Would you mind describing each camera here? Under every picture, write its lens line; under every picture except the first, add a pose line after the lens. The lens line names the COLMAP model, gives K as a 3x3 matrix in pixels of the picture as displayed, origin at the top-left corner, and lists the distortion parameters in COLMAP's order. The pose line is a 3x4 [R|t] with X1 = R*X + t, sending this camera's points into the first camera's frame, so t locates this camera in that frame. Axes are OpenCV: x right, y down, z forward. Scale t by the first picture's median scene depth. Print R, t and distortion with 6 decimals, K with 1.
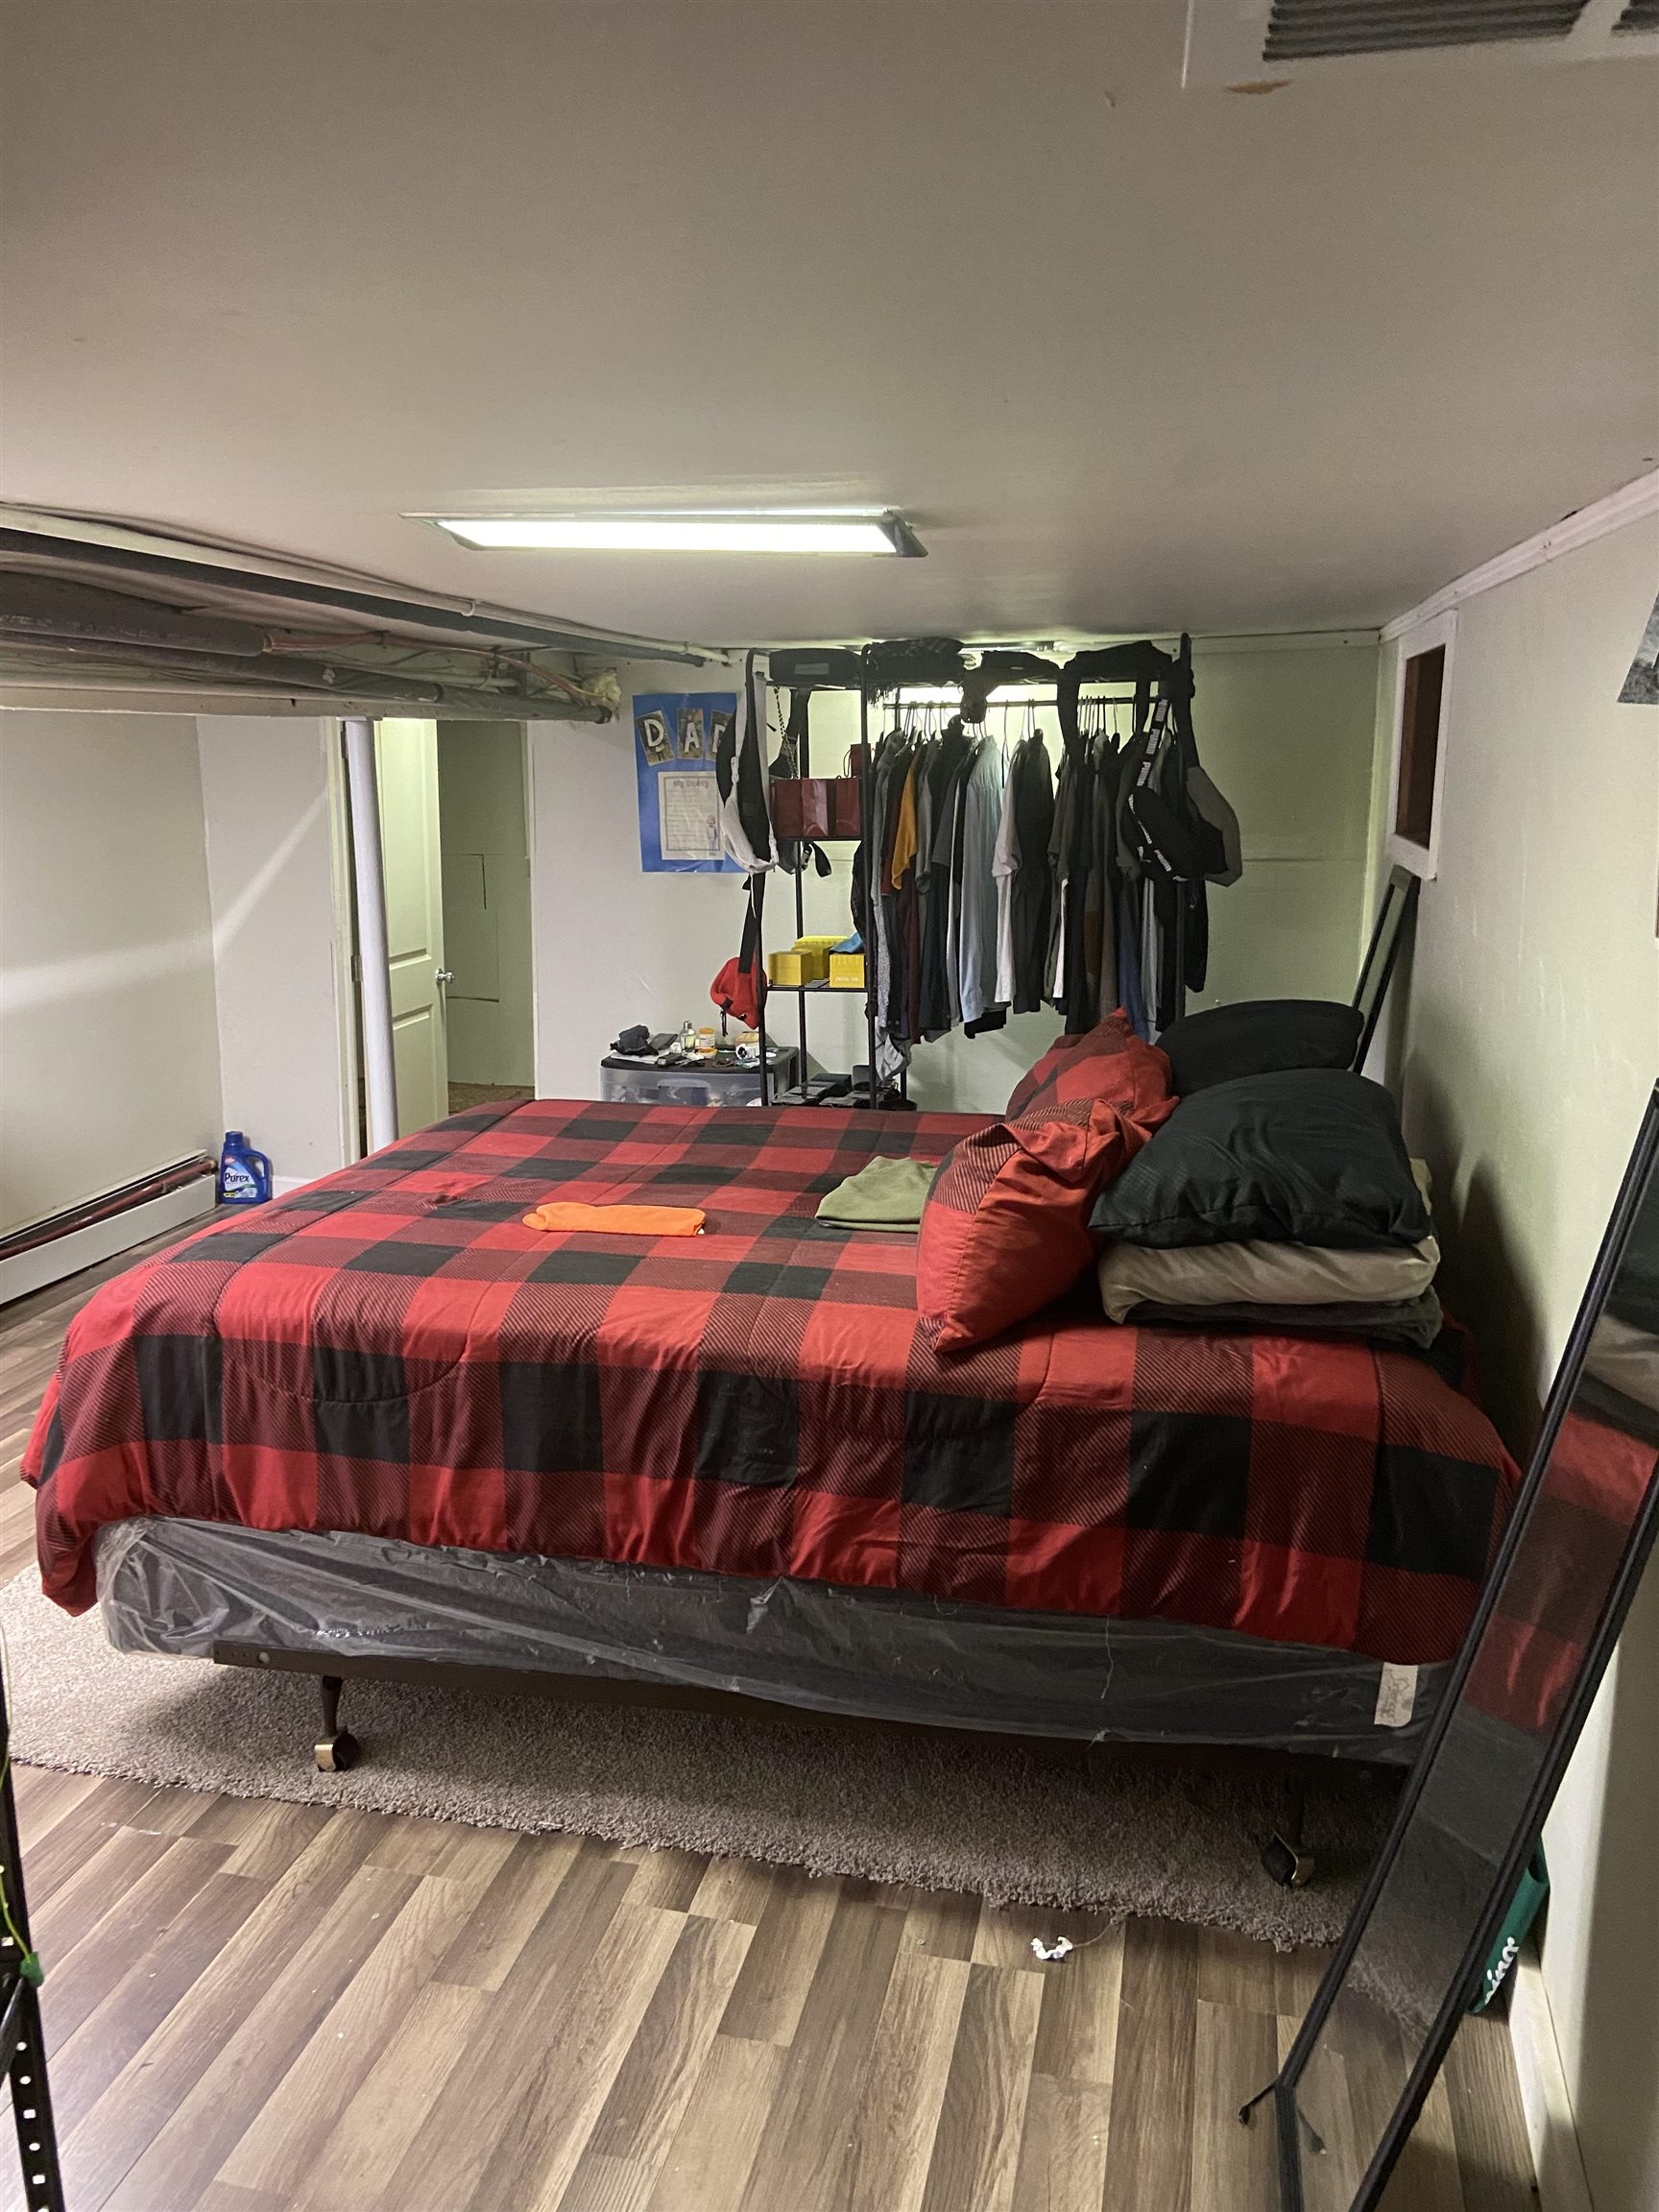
lens RADIAL K [[1676.3, 0, 826.7], [0, 1676.3, 1101.6], [0, 0, 1]] dist [0.106552, -0.142487]
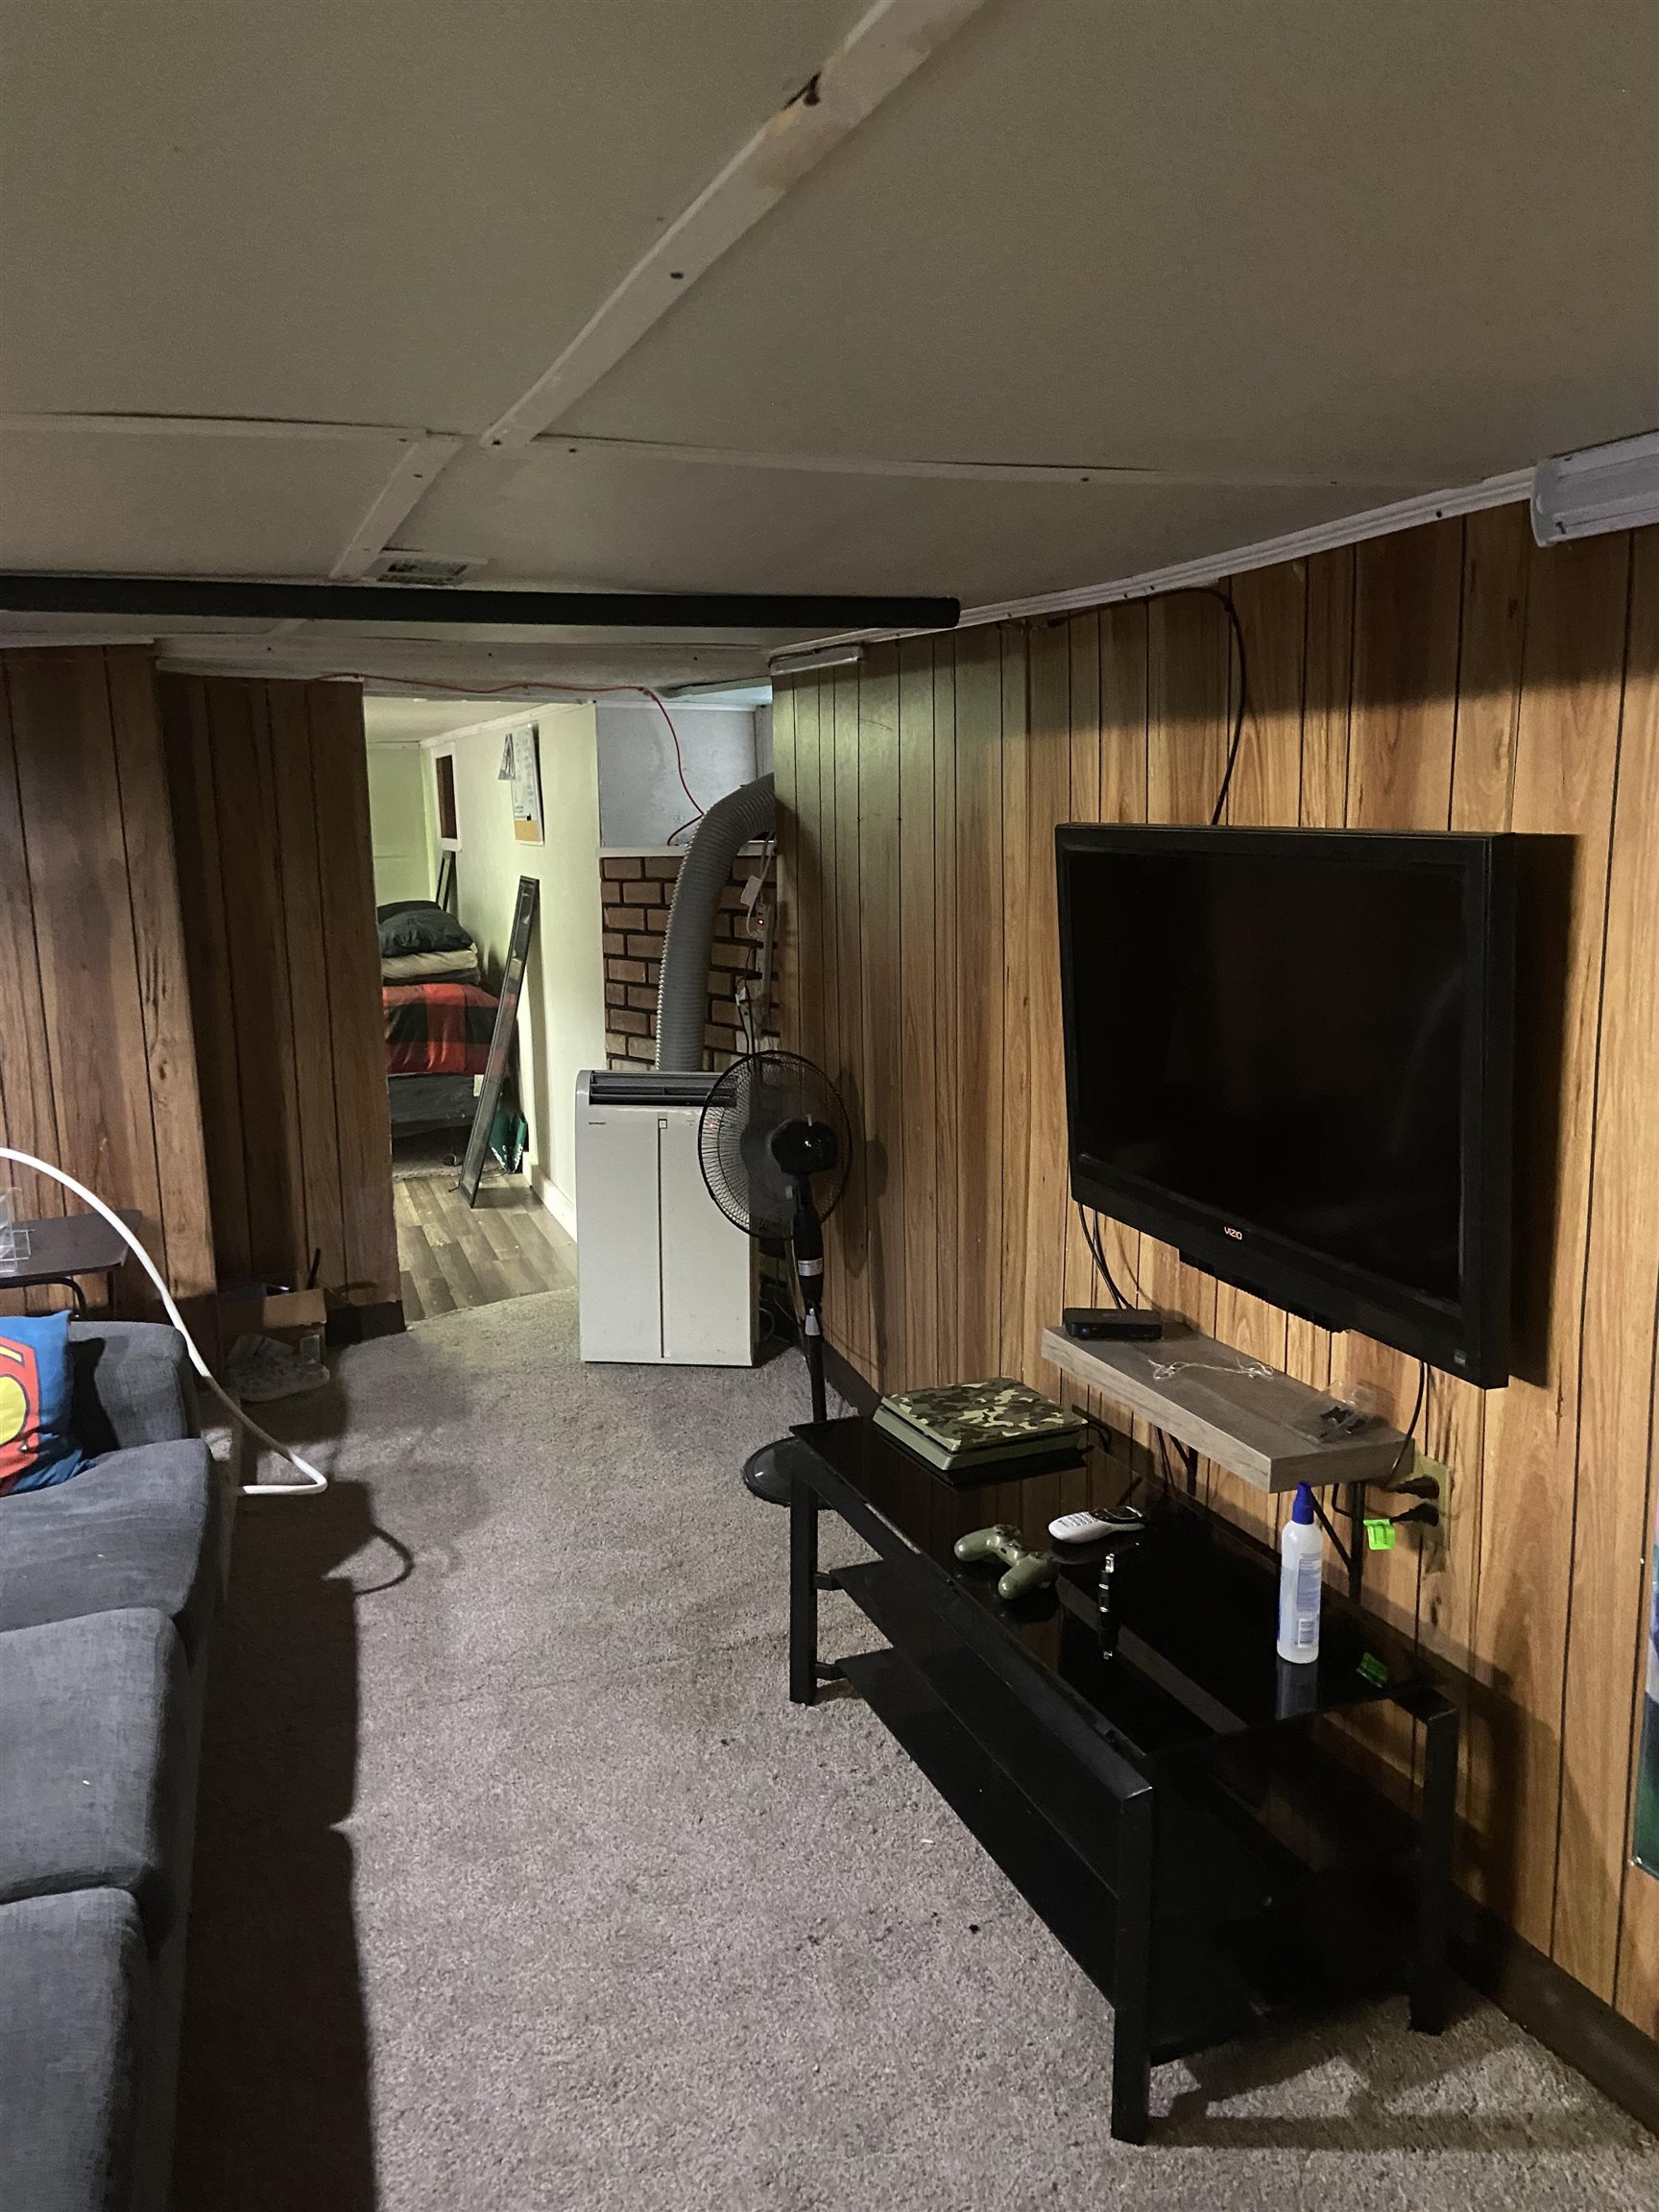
lens RADIAL K [[1676.3, 0, 825.6], [0, 1676.3, 1105.3], [0, 0, 1]] dist [0.106552, -0.142487]
pose [[0.850101, -0.101384, 0.516769, -0.749470], [0.120407, 0.992719, -0.003314, 0.465761], [-0.512670, 0.065039, 0.856119, -2.035444]]
